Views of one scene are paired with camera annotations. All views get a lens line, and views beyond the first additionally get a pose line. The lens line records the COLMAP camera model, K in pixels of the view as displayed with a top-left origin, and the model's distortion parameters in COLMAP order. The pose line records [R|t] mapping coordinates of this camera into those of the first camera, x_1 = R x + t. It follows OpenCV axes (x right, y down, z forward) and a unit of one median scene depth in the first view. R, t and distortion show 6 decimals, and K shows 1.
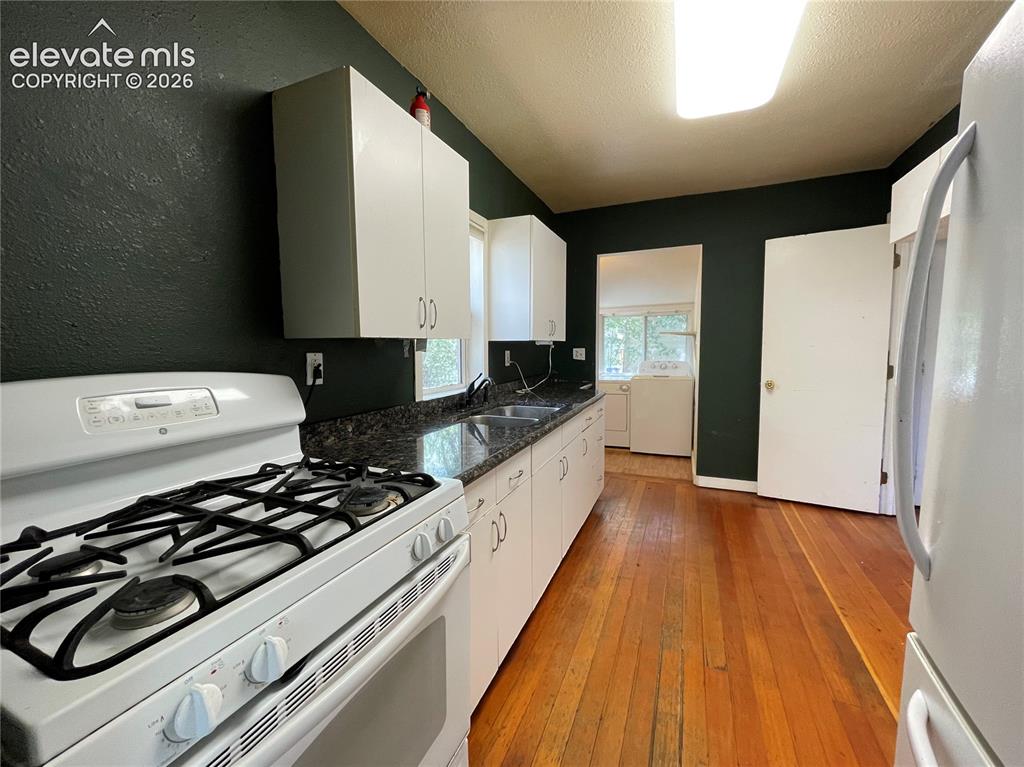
lens RADIAL K [[413.8, 0, 511.5], [0, 413.8, 380.9], [0, 0, 1]] dist [0.000066, -0.000045]
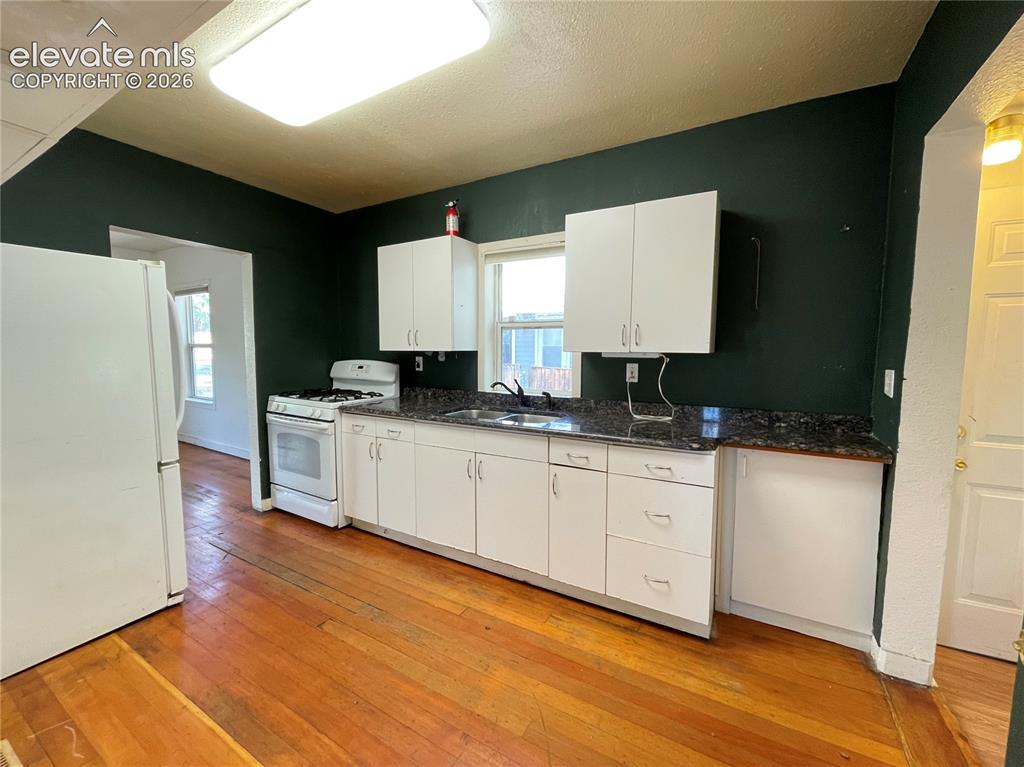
lens RADIAL K [[413.8, 0, 510.3], [0, 413.8, 386.0], [0, 0, 1]] dist [0.000066, -0.000045]
pose [[-0.126856, 0.080910, -0.988616, 1.386907], [-0.100327, 0.990510, 0.093938, -0.137124], [0.986834, 0.111102, -0.117534, 1.417870]]
